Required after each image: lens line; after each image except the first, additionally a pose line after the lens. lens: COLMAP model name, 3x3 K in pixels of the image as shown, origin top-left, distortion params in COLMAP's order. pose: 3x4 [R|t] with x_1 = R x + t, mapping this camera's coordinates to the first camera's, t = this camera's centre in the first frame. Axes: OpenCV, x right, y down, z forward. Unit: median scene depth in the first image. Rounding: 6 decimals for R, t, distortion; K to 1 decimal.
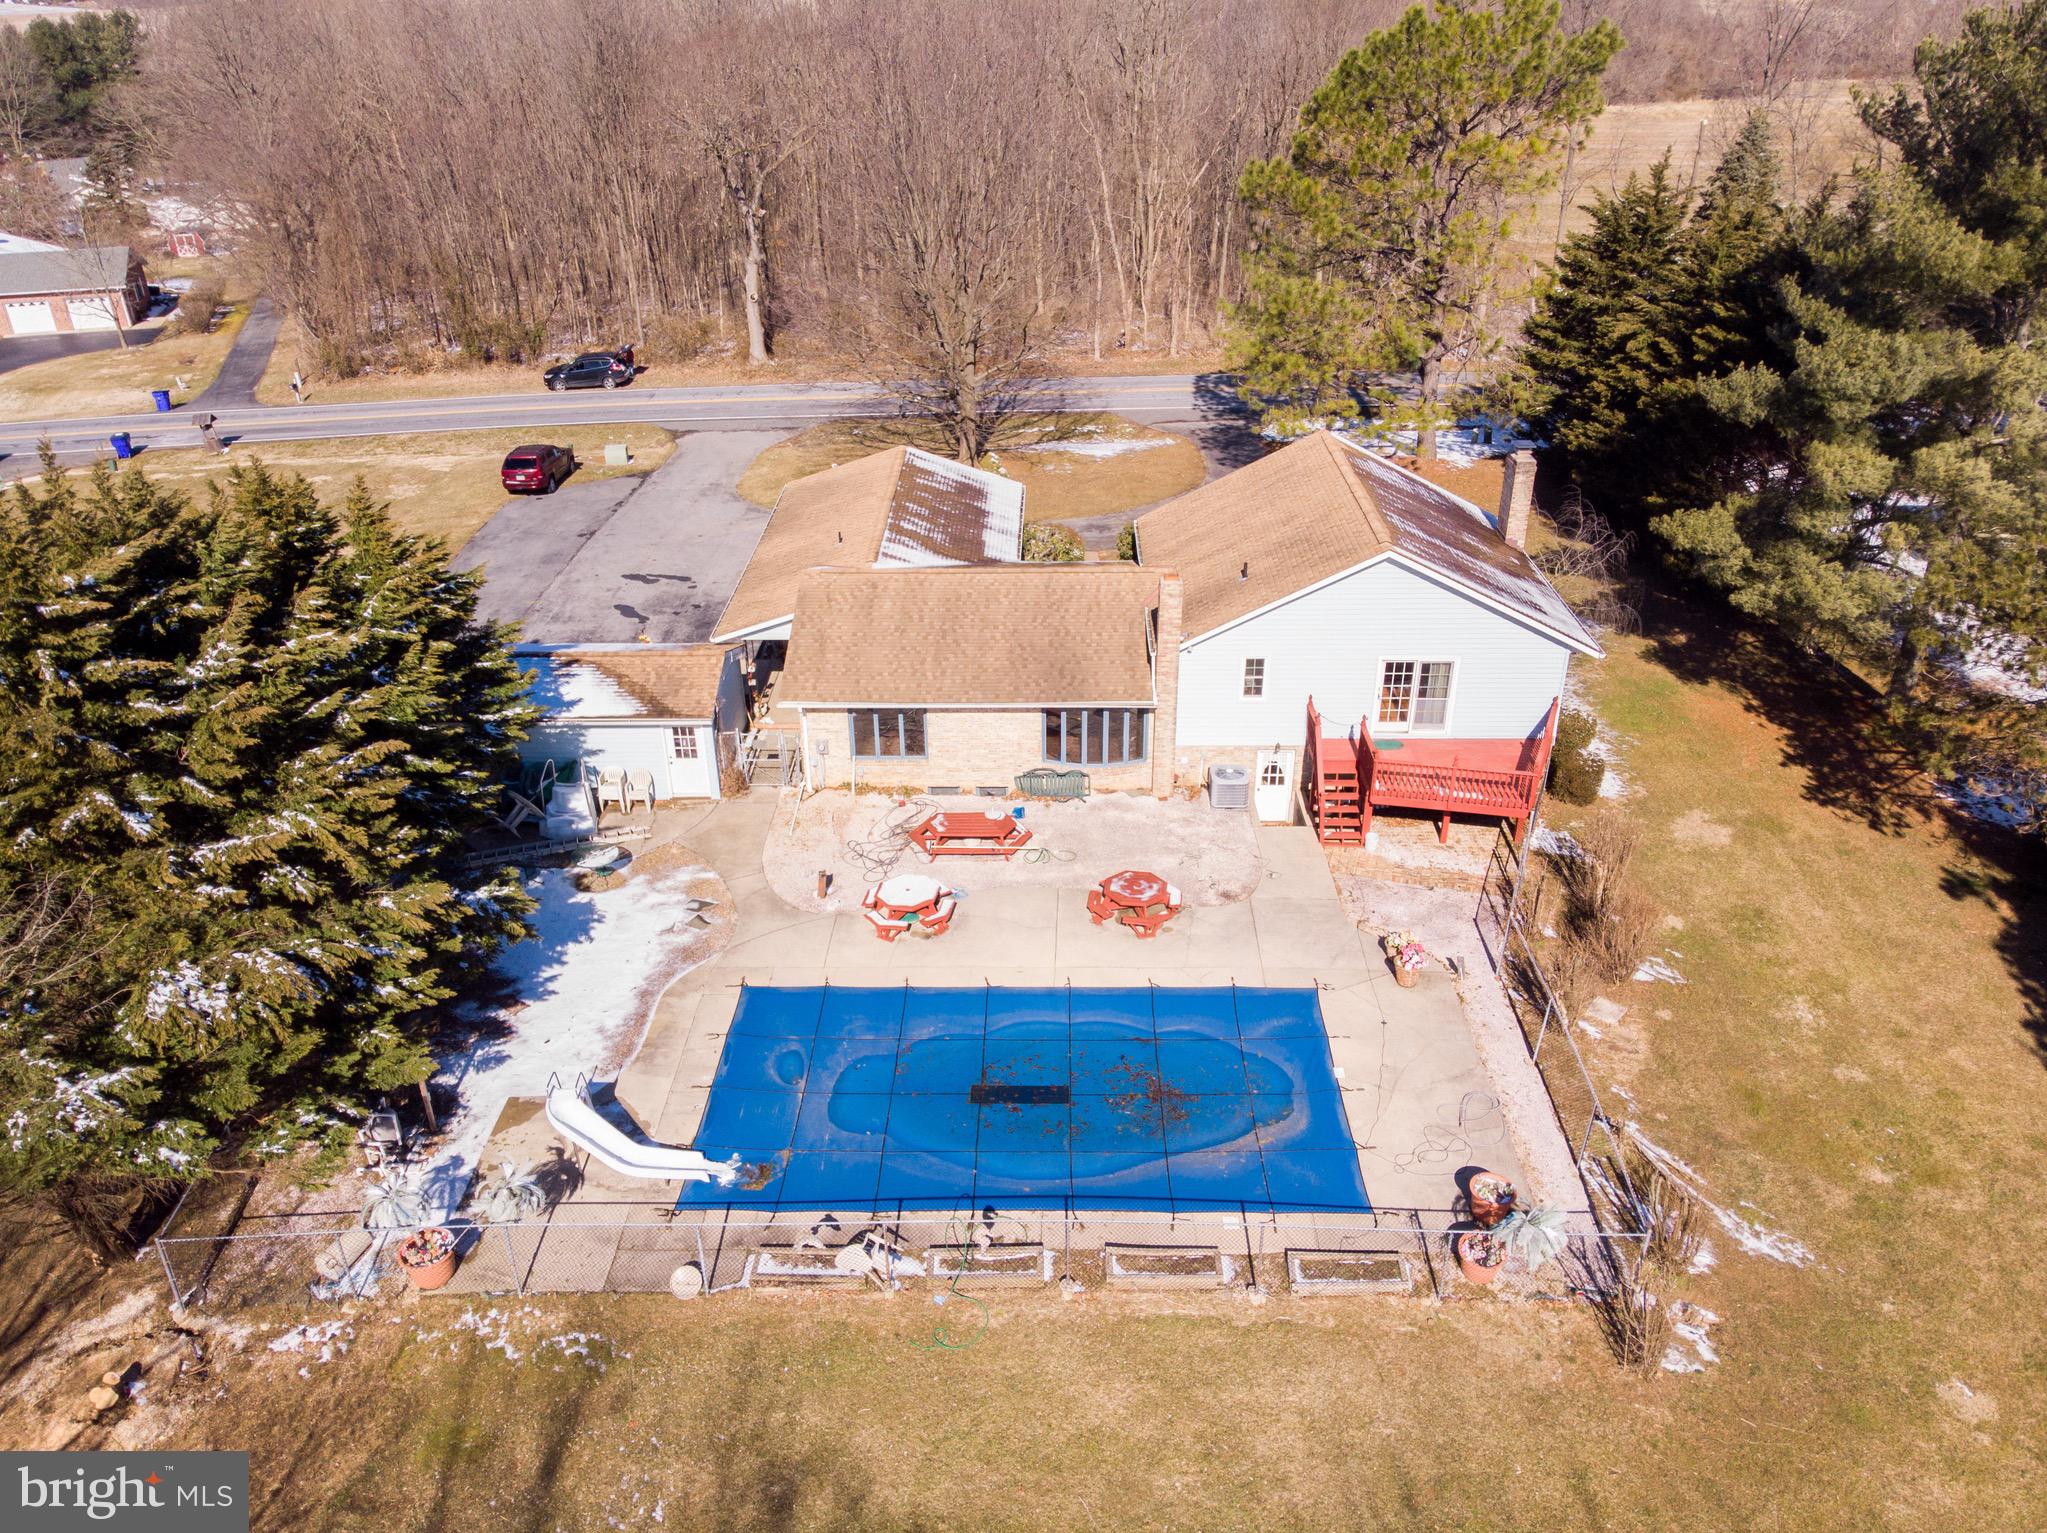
lens RADIAL K [[1507.7, 0, 1015.9], [0, 1507.7, 777.7], [0, 0, 1]] dist [-0.000856, -0.031363]
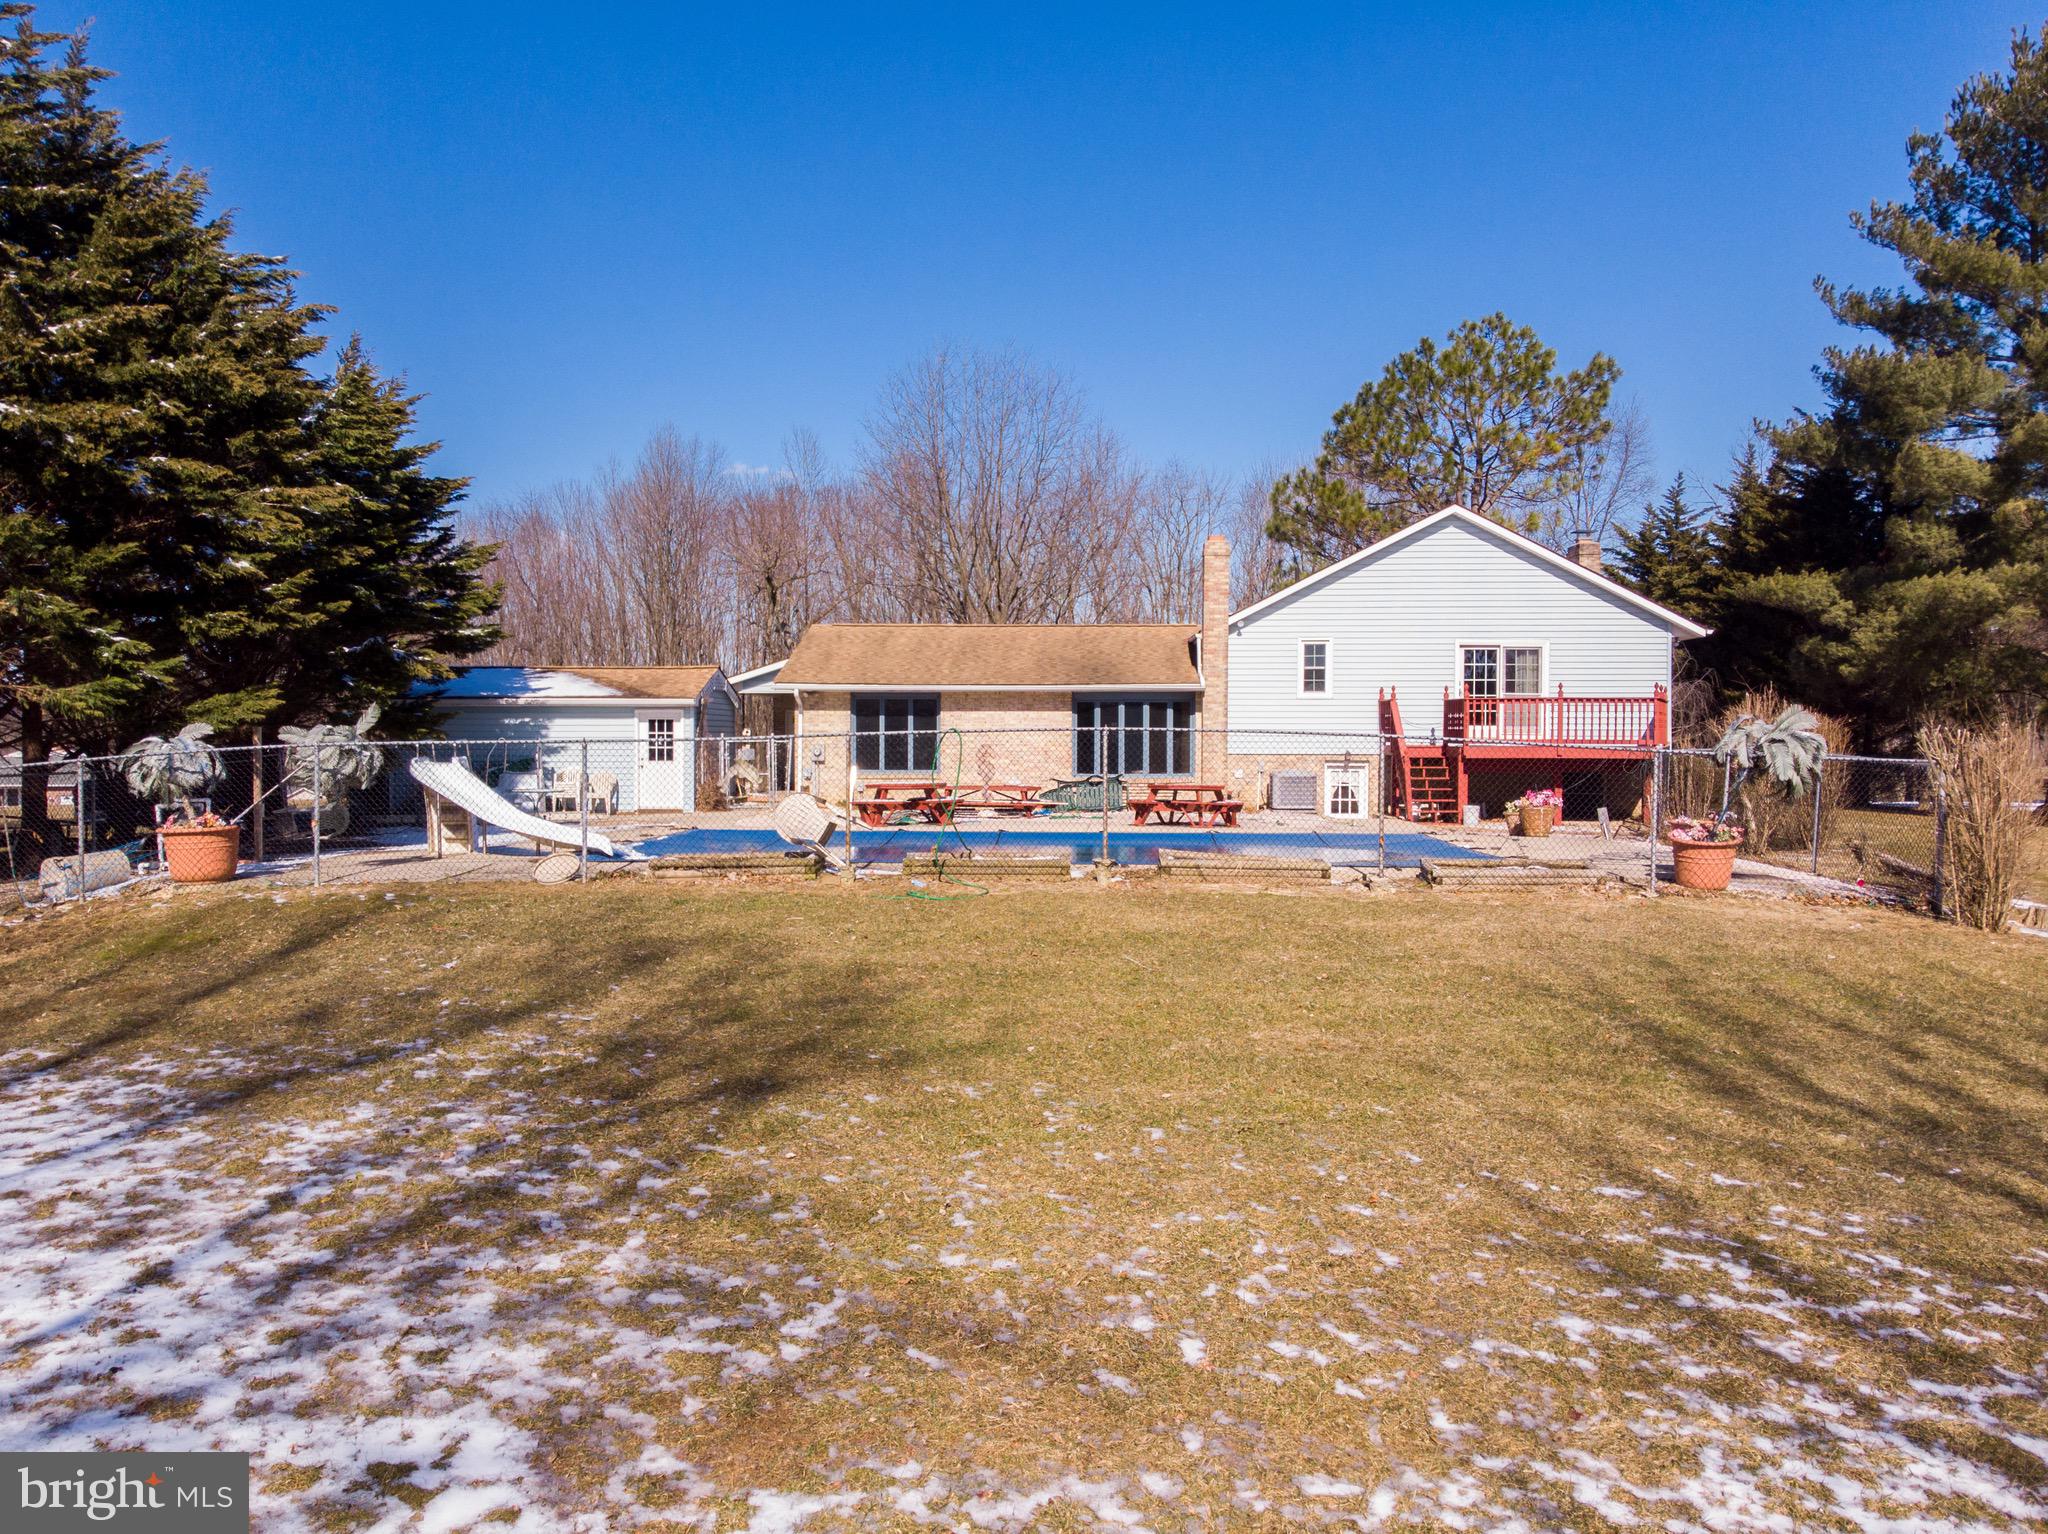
lens RADIAL K [[1508.4, 0, 1013.5], [0, 1508.4, 763.9], [0, 0, 1]] dist [-0.000856, -0.031363]
pose [[0.999435, 0.016514, -0.029280, 0.009499], [-0.028289, 0.883692, -0.467213, 0.400418], [0.018159, 0.467777, 0.883660, 0.248641]]
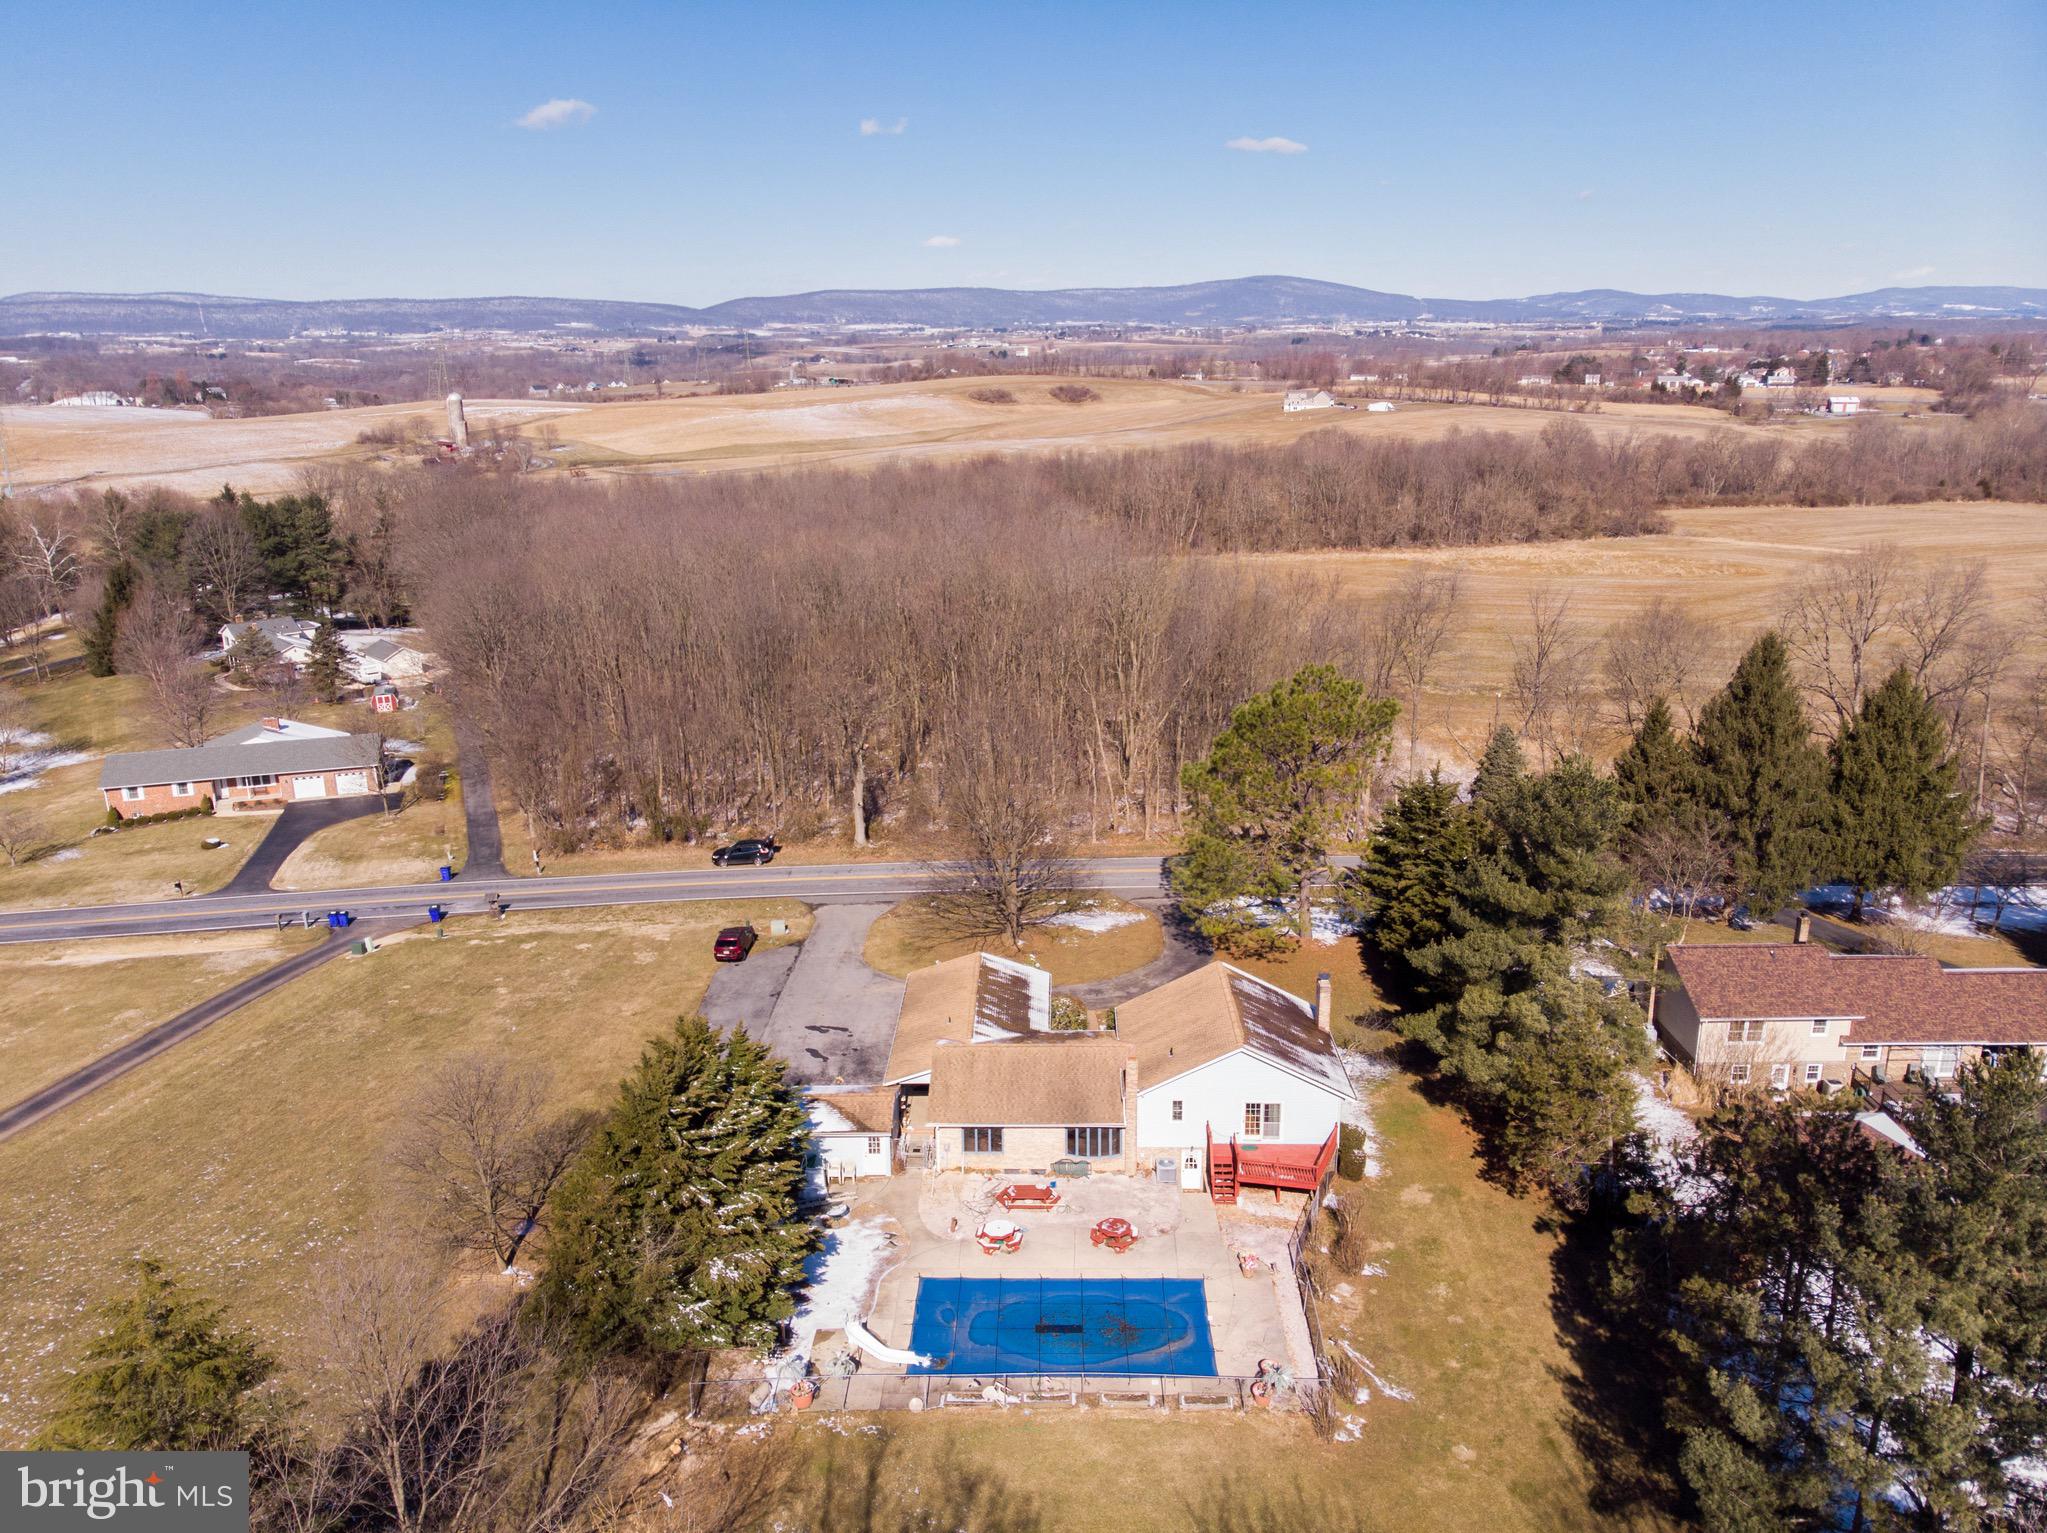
lens RADIAL K [[1507.7, 0, 1013.7], [0, 1507.7, 764.7], [0, 0, 1]] dist [-0.000856, -0.031363]
pose [[0.999991, 0.000325, -0.004309, -0.039977], [-0.001276, 0.974902, -0.222629, -0.069000], [0.004129, 0.222633, 0.974894, -0.950747]]
